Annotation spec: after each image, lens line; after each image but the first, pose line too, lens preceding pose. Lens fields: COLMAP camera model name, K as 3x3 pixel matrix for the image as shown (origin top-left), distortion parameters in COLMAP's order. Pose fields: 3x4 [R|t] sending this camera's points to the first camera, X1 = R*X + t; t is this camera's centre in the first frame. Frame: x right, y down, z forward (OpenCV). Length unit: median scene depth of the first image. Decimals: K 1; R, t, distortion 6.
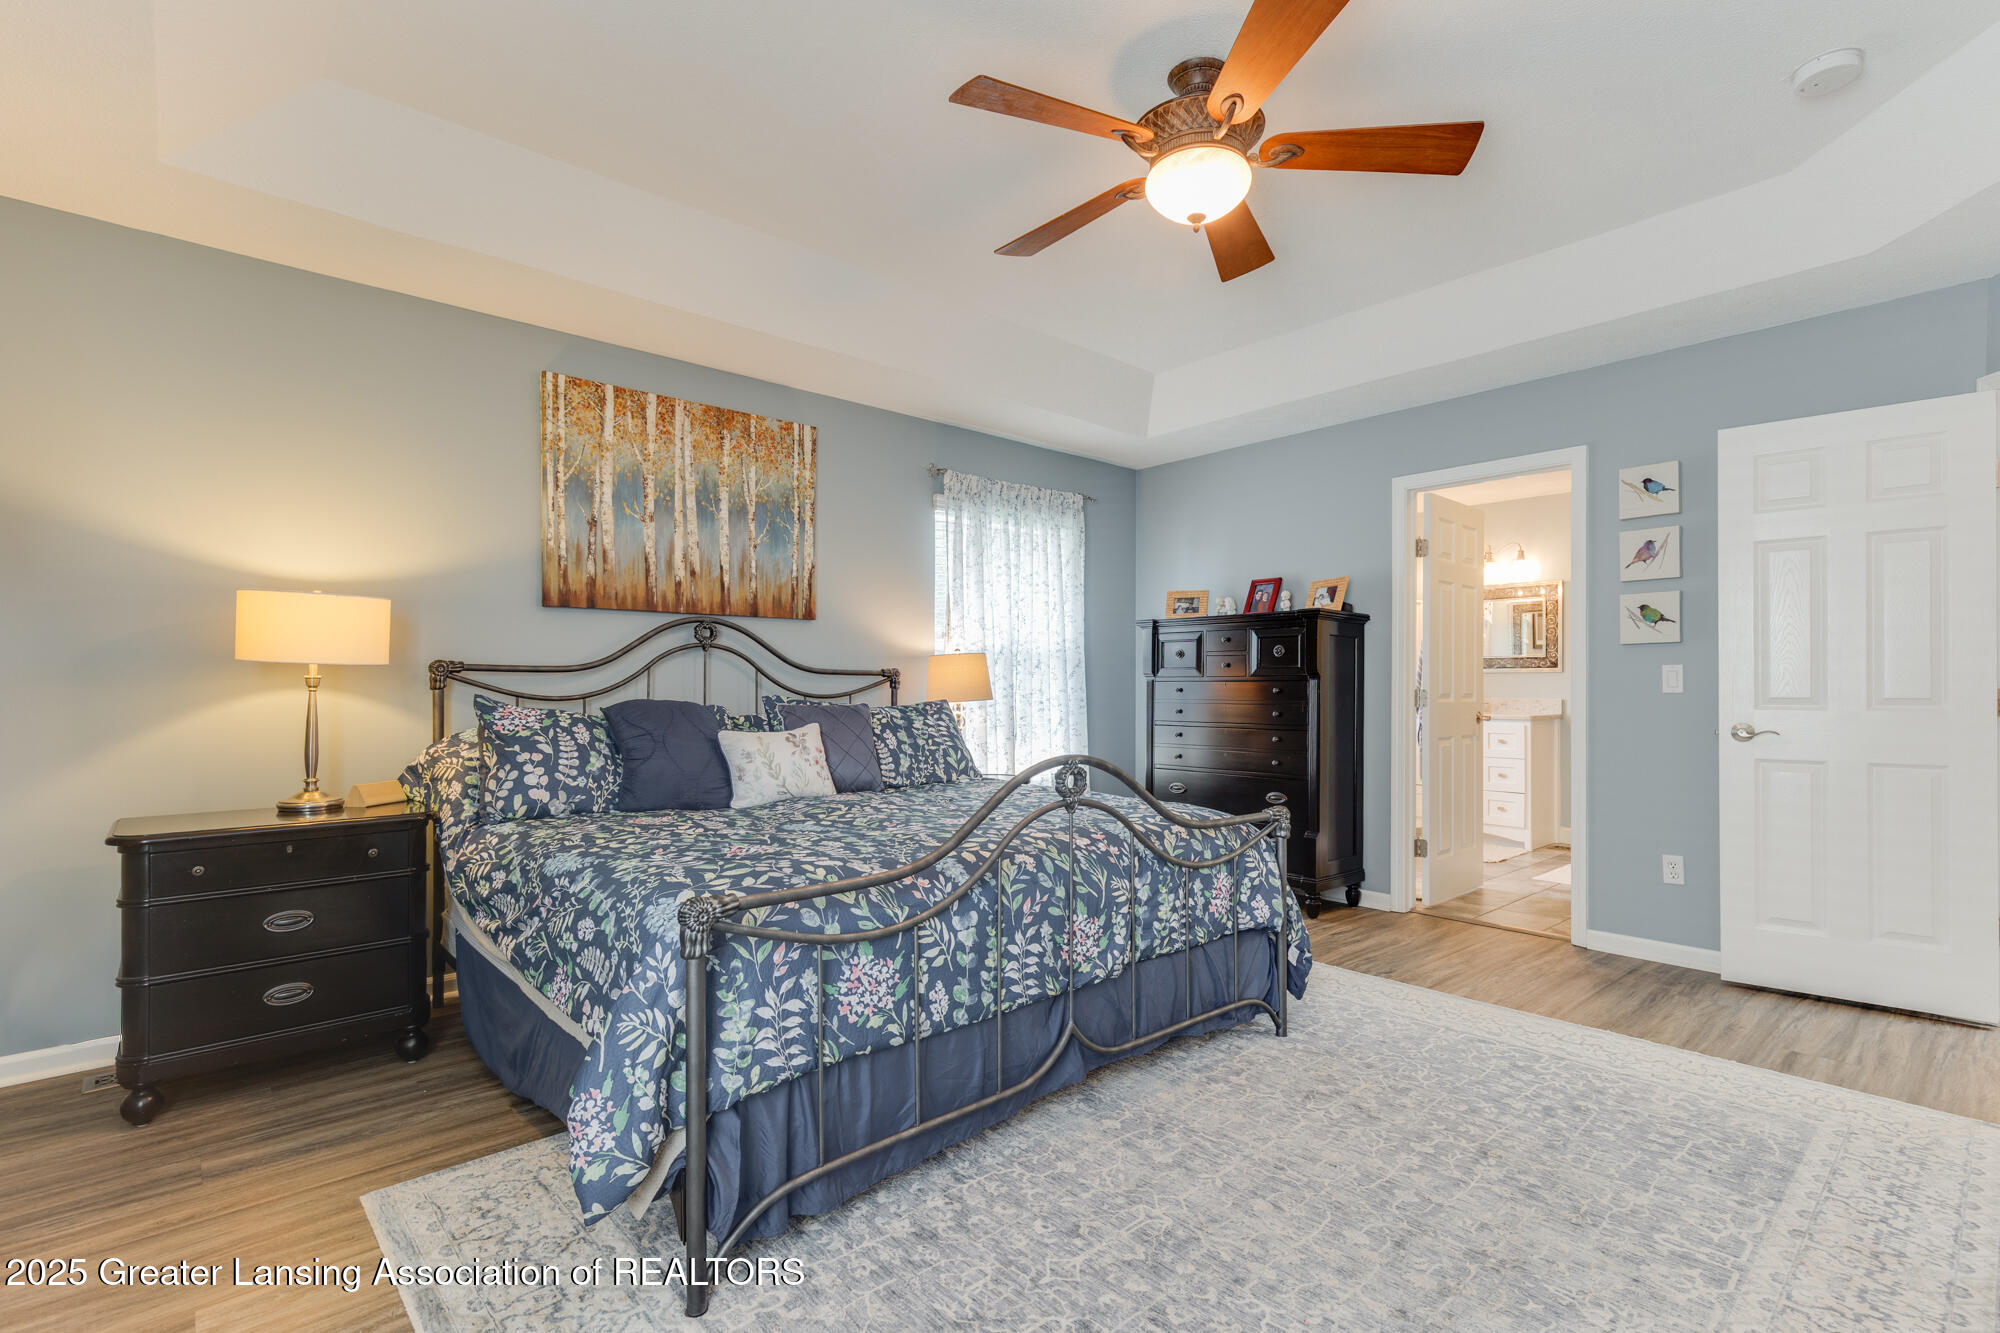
lens RADIAL K [[943.8, 0, 1002.6], [0, 943.8, 690.6], [0, 0, 1]] dist [0.007097, -0.000623]
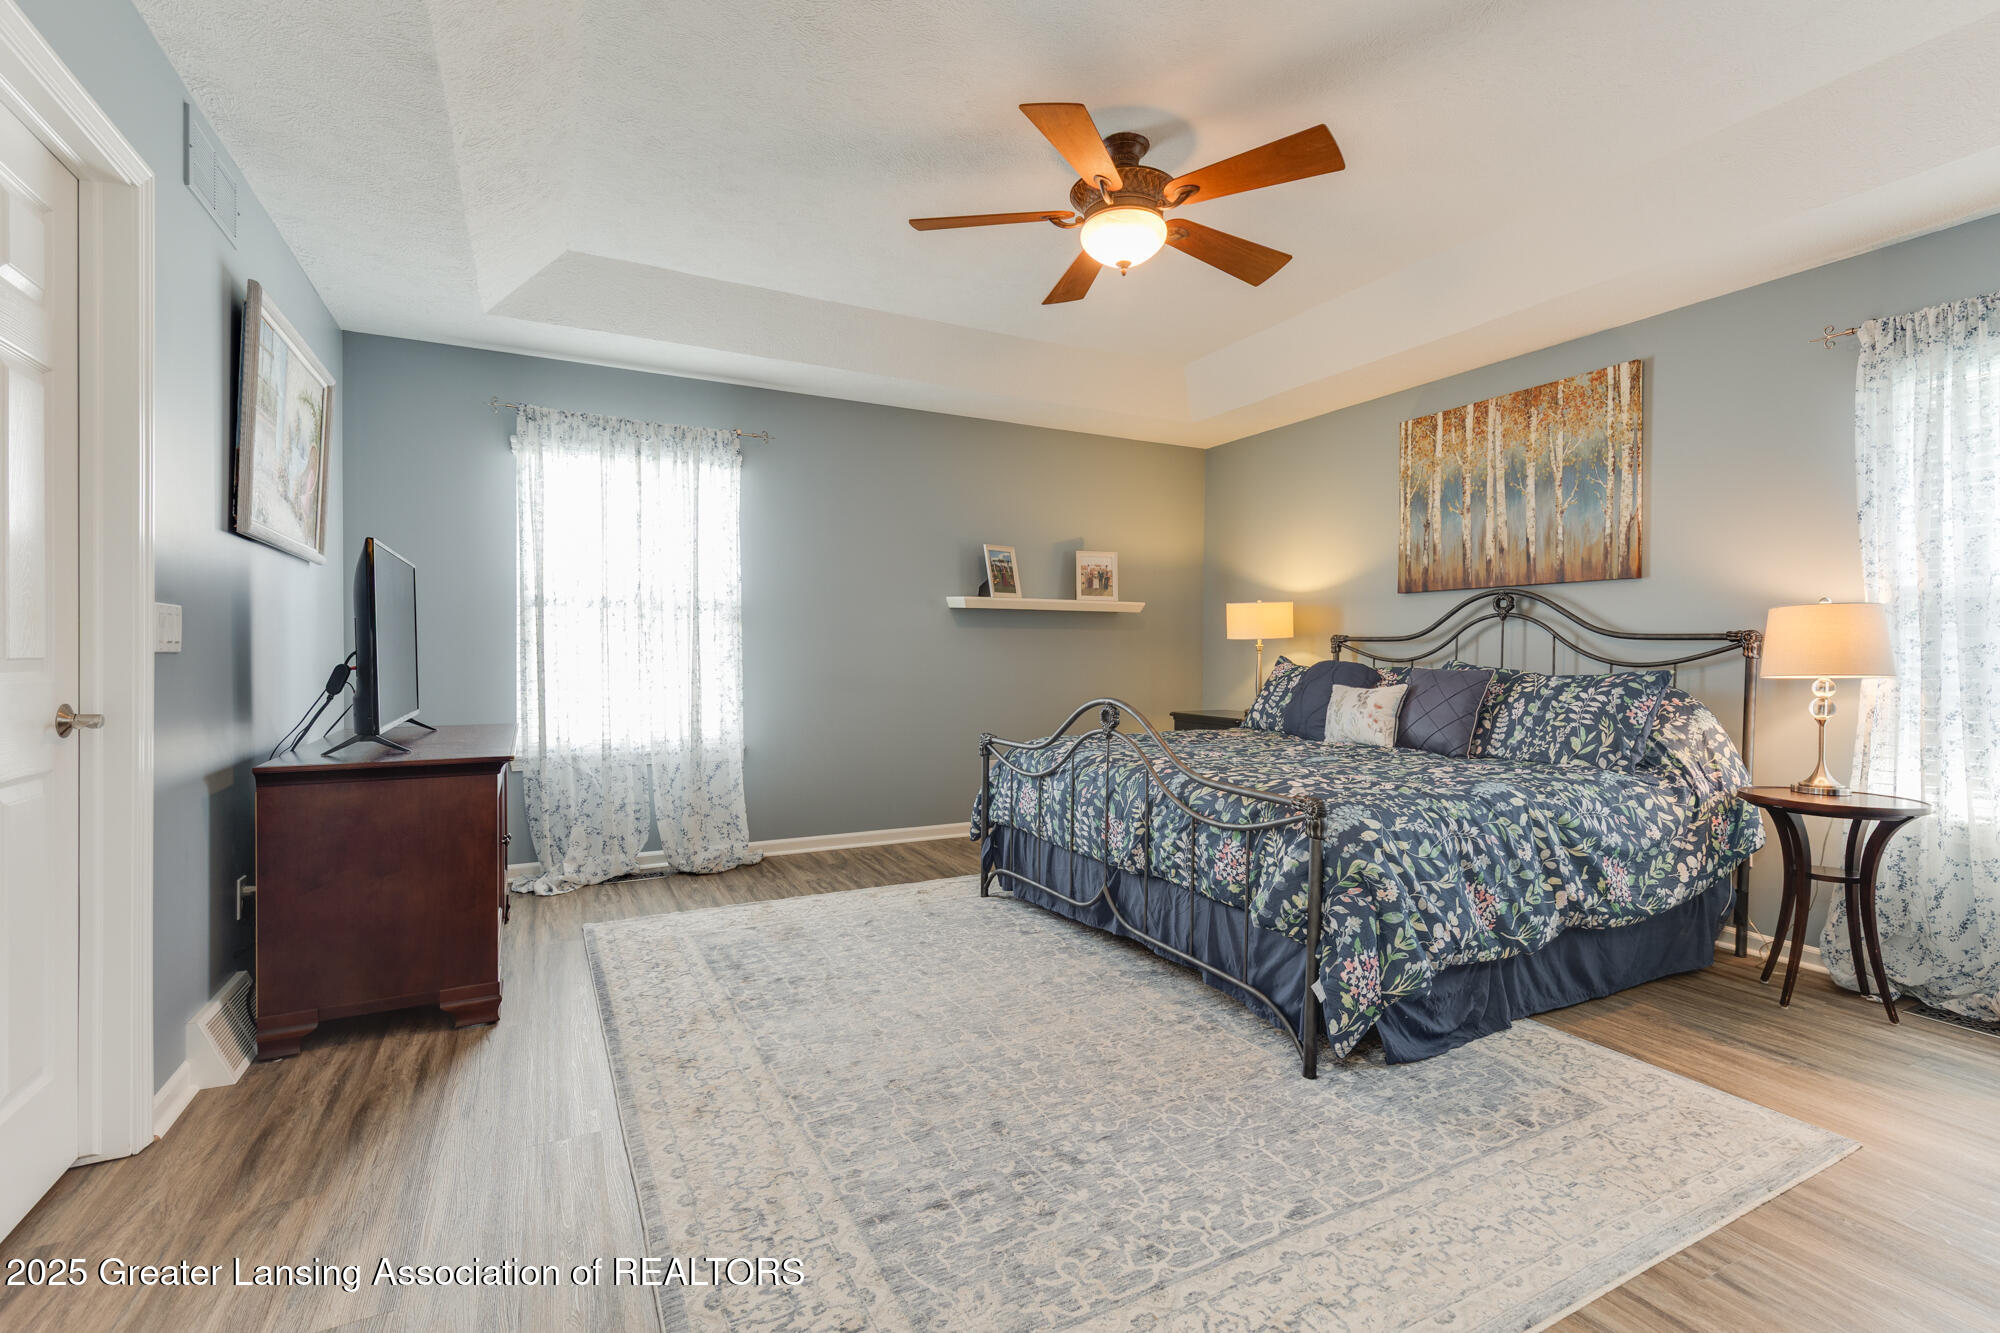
lens RADIAL K [[880.7, 0, 1000.0], [0, 880.7, 666.5], [0, 0, 1]] dist [-0.000385, -0.000643]
pose [[-0.256891, 0.016987, -0.966291, 0.840126], [-0.010748, 0.999733, 0.020432, -0.002815], [0.966381, 0.015635, -0.256640, 0.713154]]
